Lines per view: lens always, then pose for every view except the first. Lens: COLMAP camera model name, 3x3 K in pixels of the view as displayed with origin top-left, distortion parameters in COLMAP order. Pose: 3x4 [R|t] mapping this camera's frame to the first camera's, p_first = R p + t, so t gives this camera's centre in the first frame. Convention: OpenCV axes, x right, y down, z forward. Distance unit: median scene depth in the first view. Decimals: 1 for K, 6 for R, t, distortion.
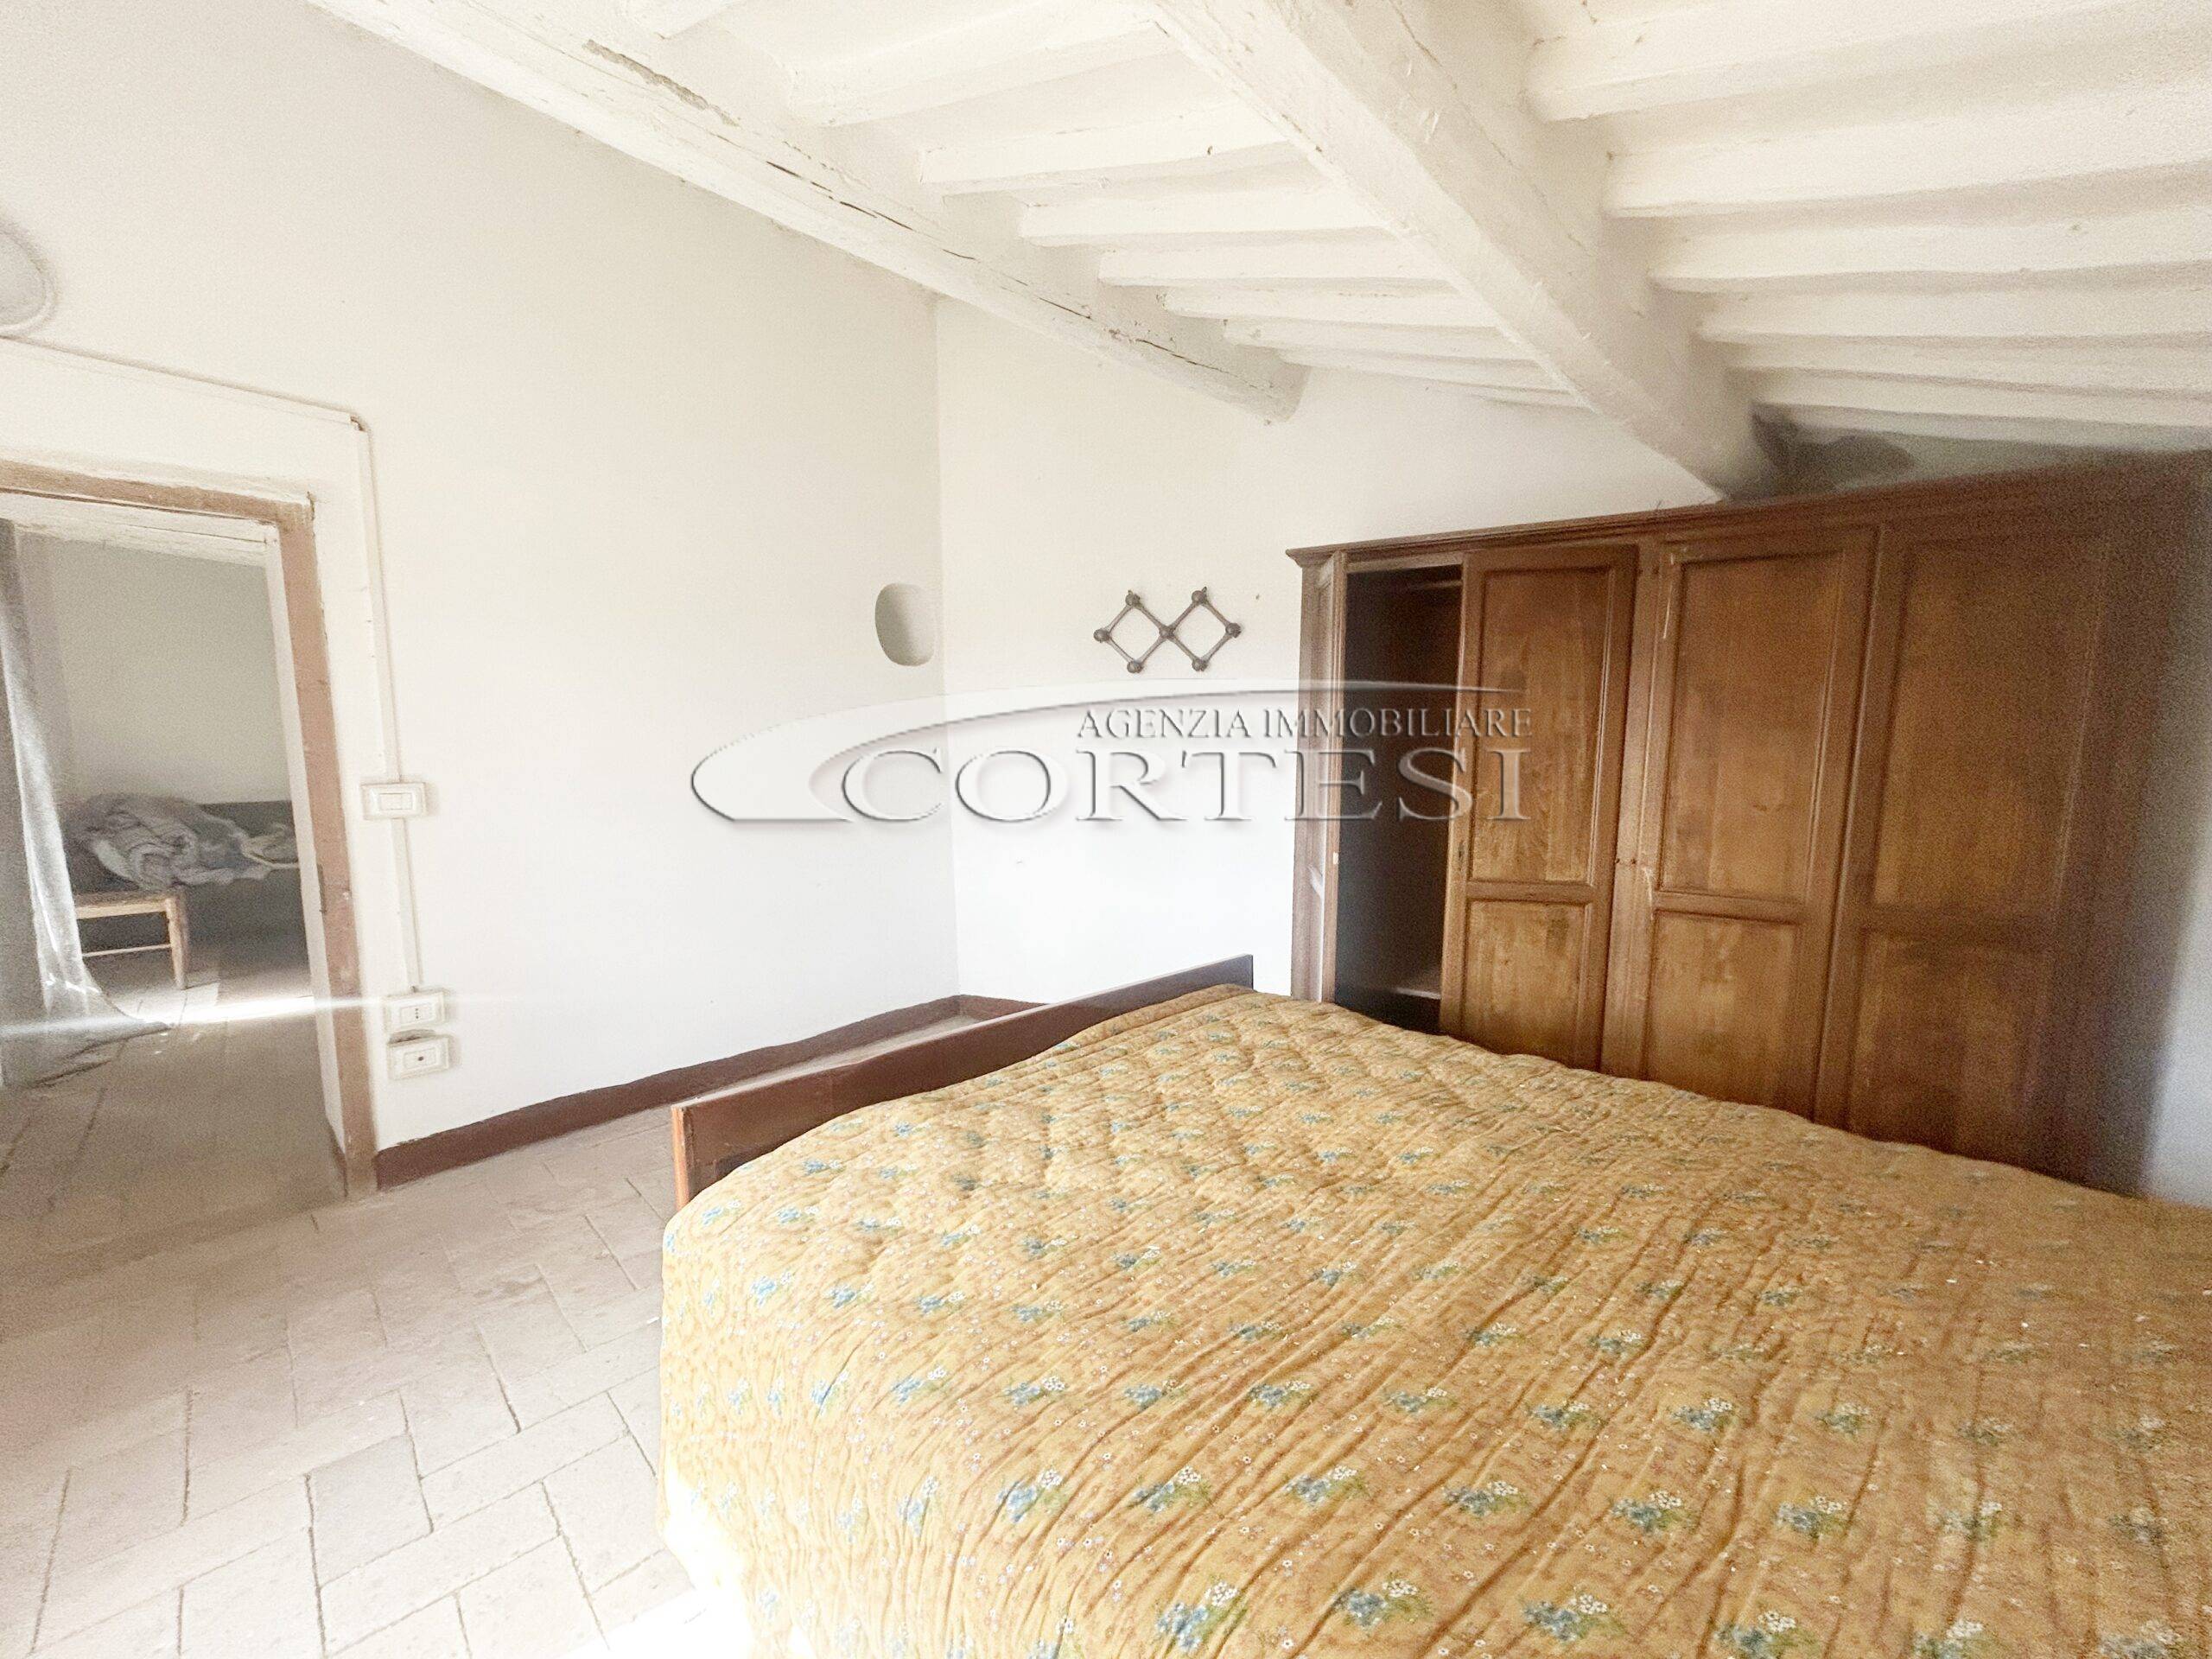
lens RADIAL K [[898.1, 0, 1108.7], [0, 898.1, 834.6], [0, 0, 1]] dist [-0.002525, 0.003942]
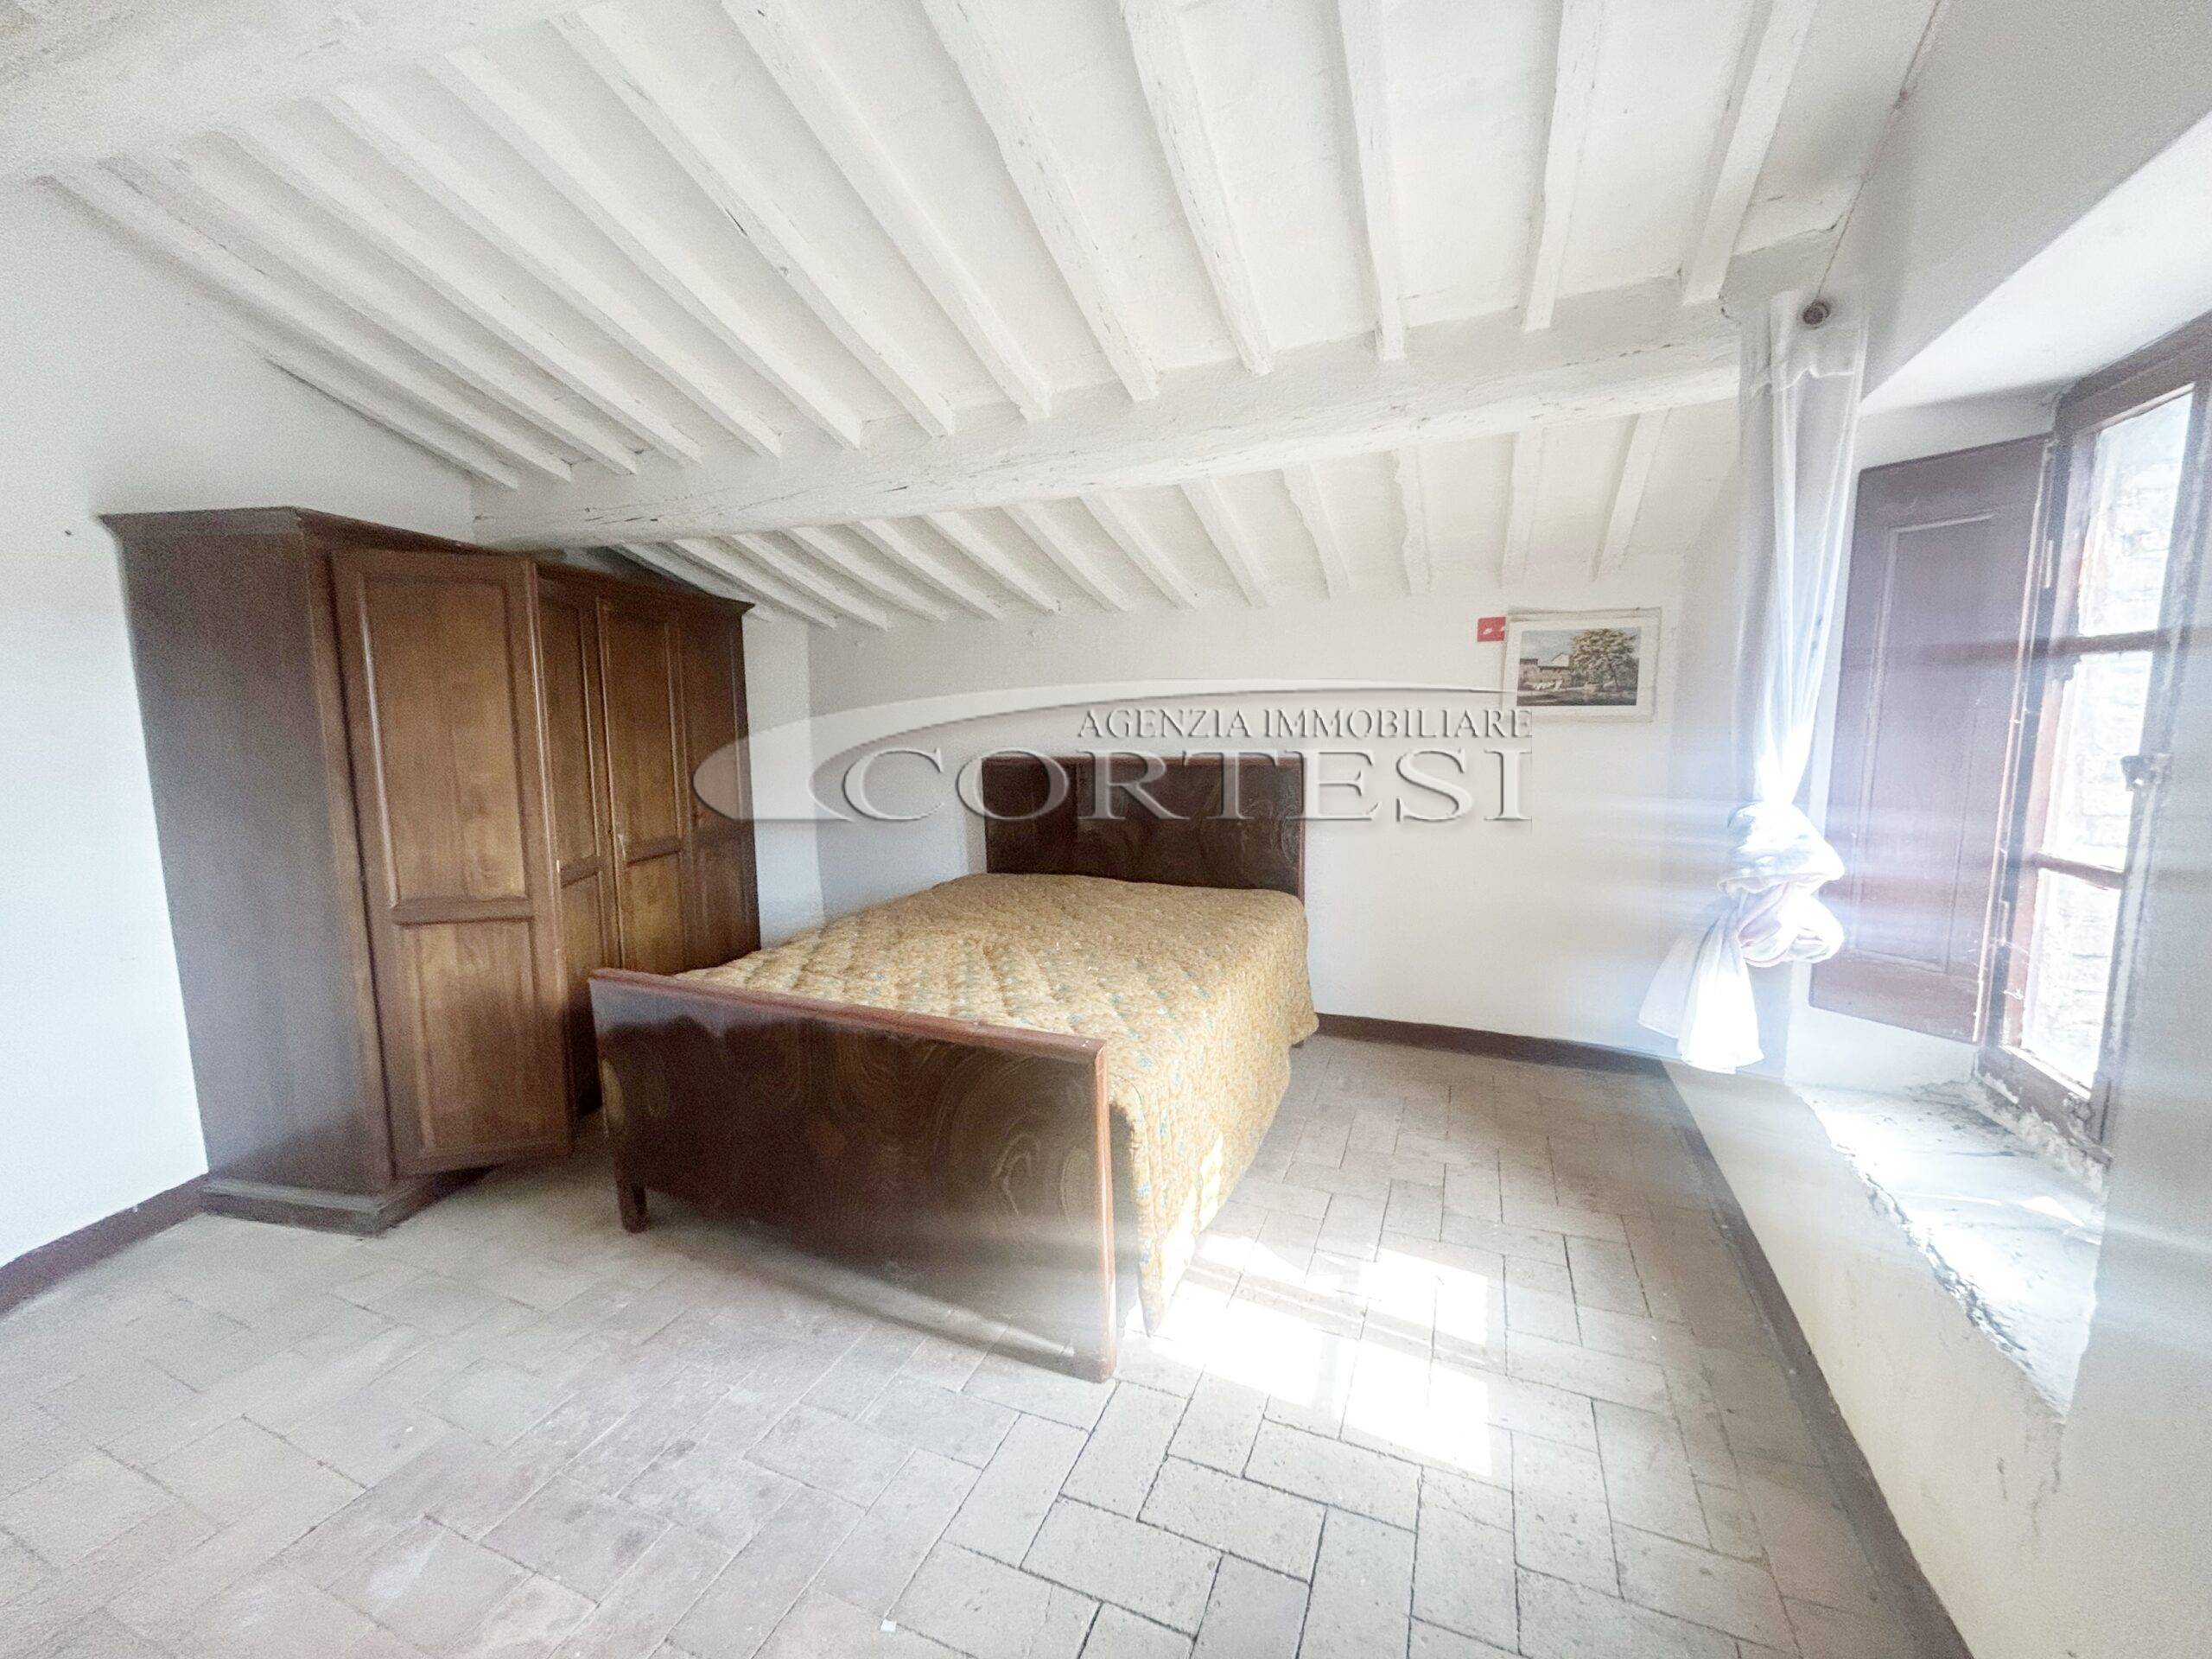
lens RADIAL K [[908.0, 0, 1109.0], [0, 908.0, 828.7], [0, 0, 1]] dist [0.000431, -0.000348]
pose [[-0.381522, -0.114568, 0.917232, -1.081433], [0.127398, 0.976303, 0.174937, -0.134972], [-0.915538, 0.183595, -0.357886, 0.951933]]
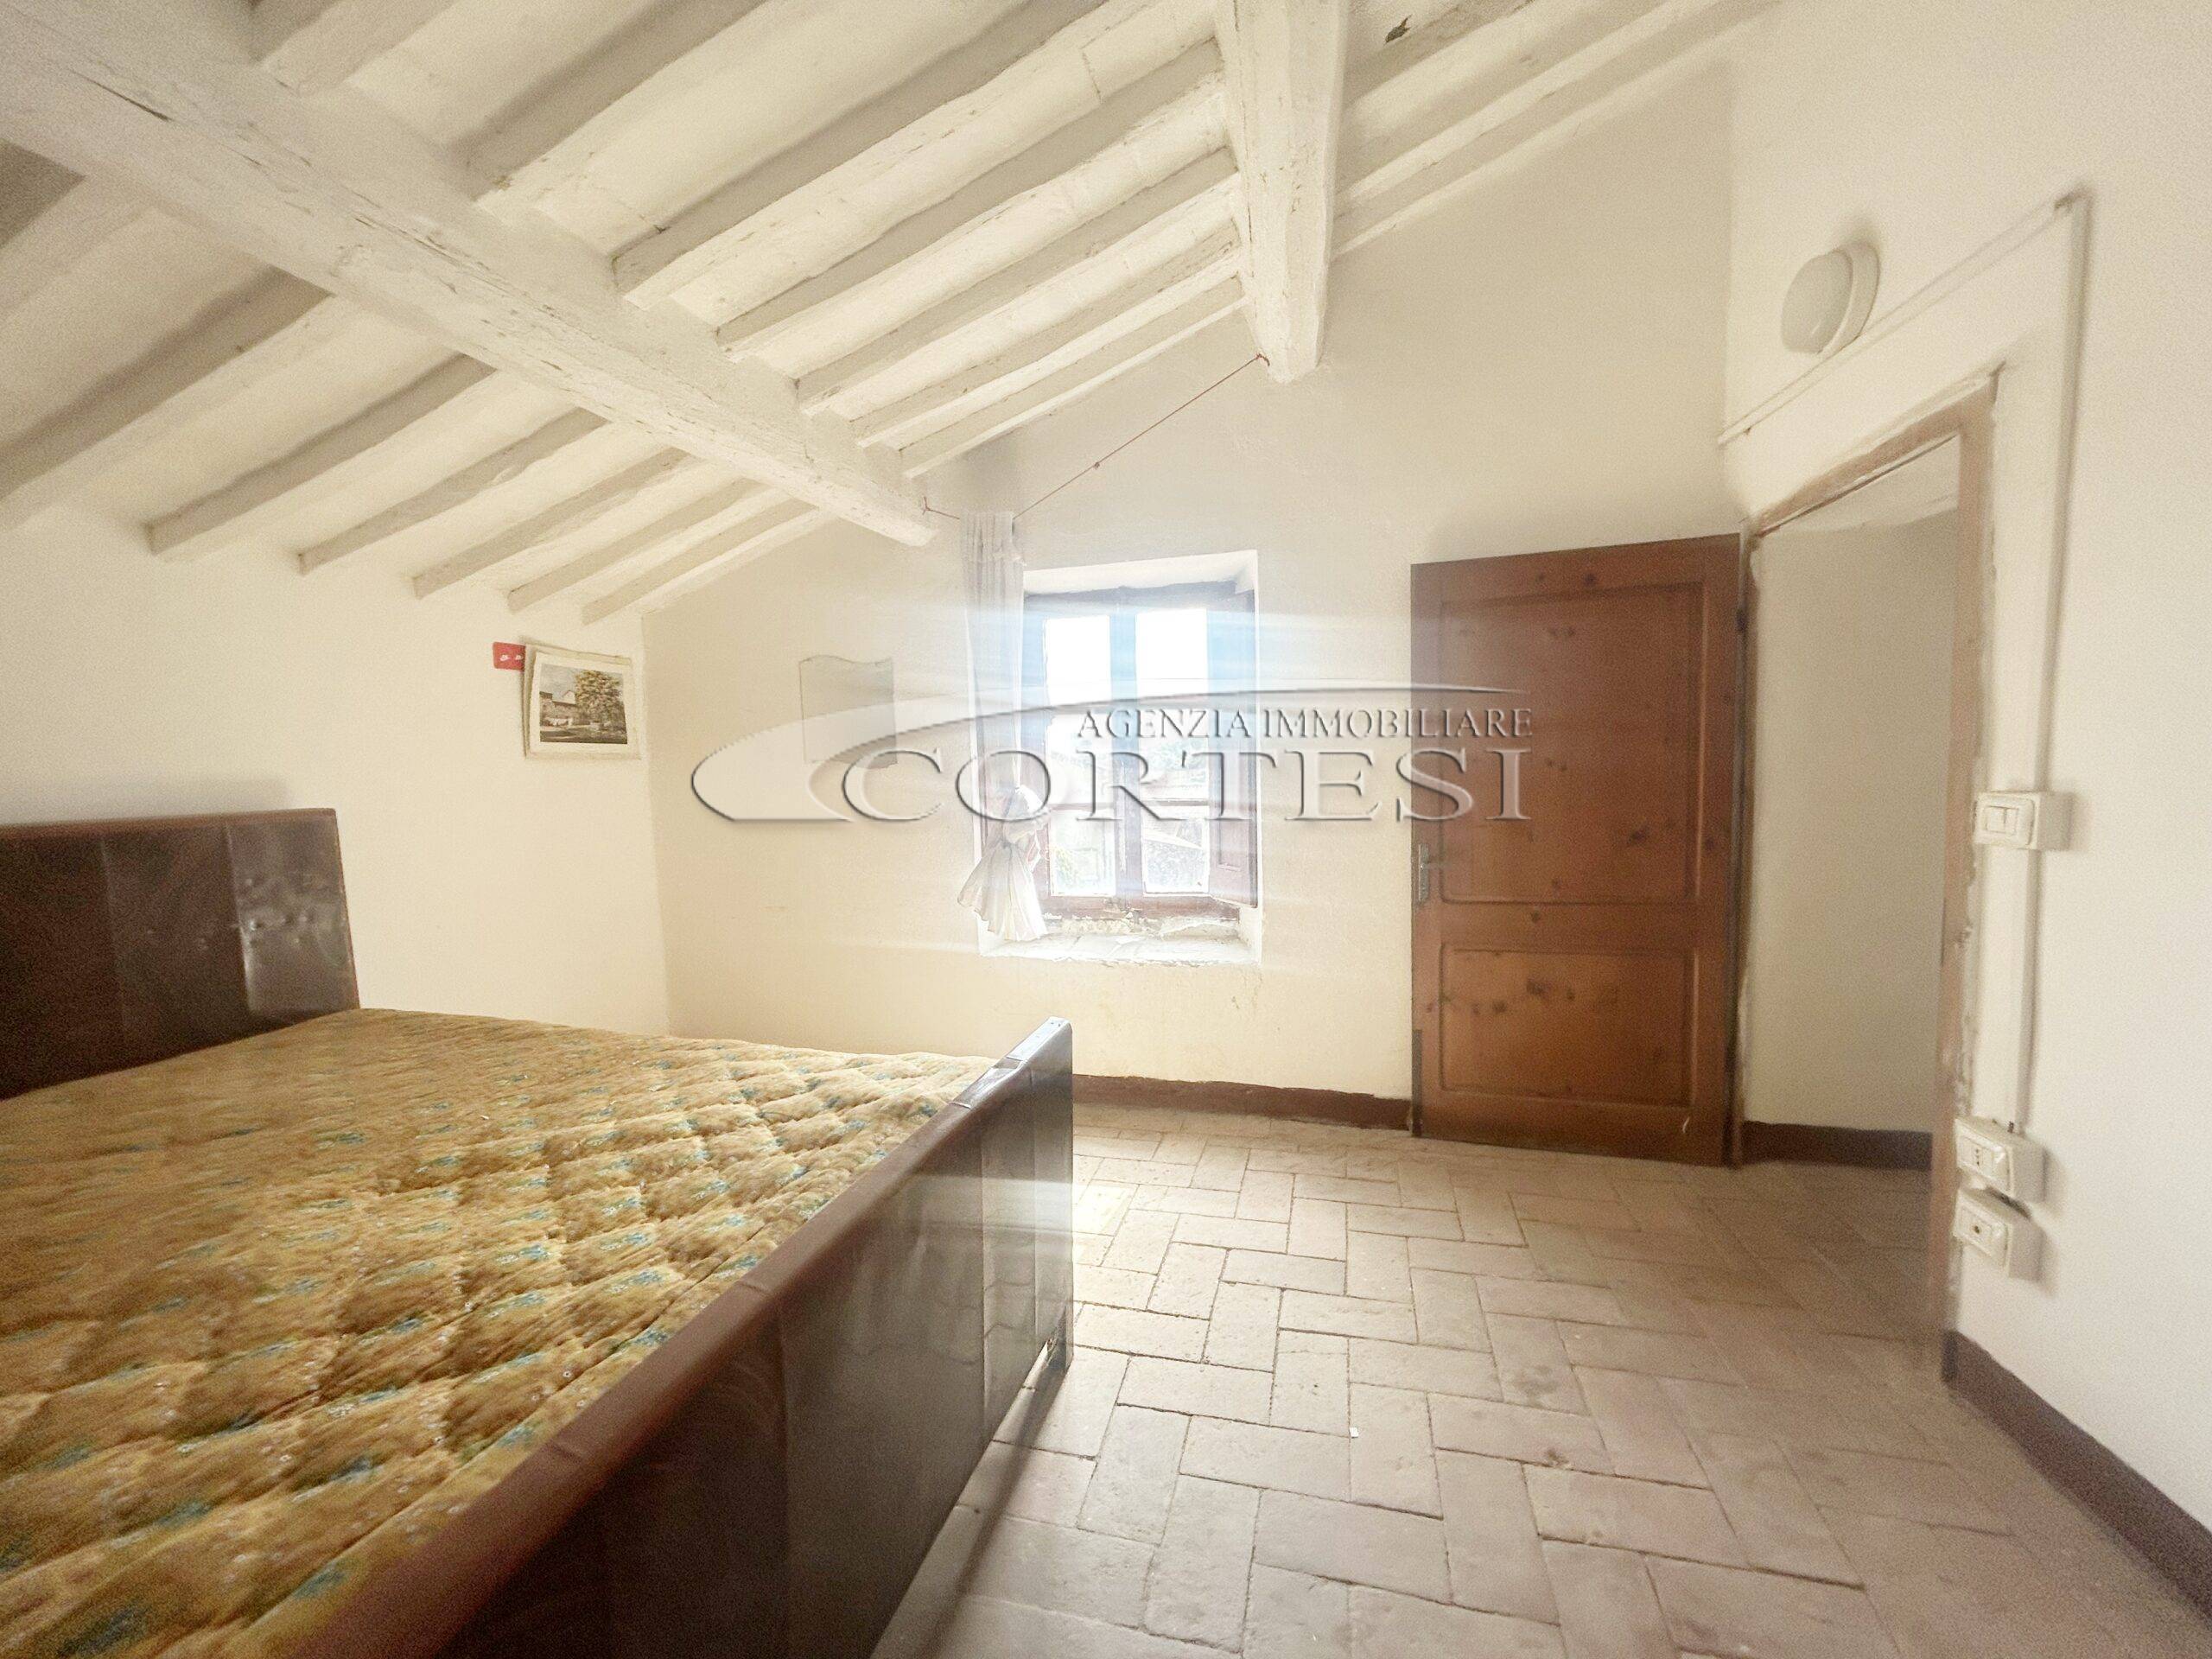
lens RADIAL K [[898.1, 0, 1108.7], [0, 898.1, 834.6], [0, 0, 1]] dist [-0.002525, 0.003942]
pose [[-0.859943, 0.058256, -0.507054, 0.073891], [-0.042512, 0.981837, 0.184902, -0.138631], [0.508616, 0.180561, -0.841848, 1.432499]]
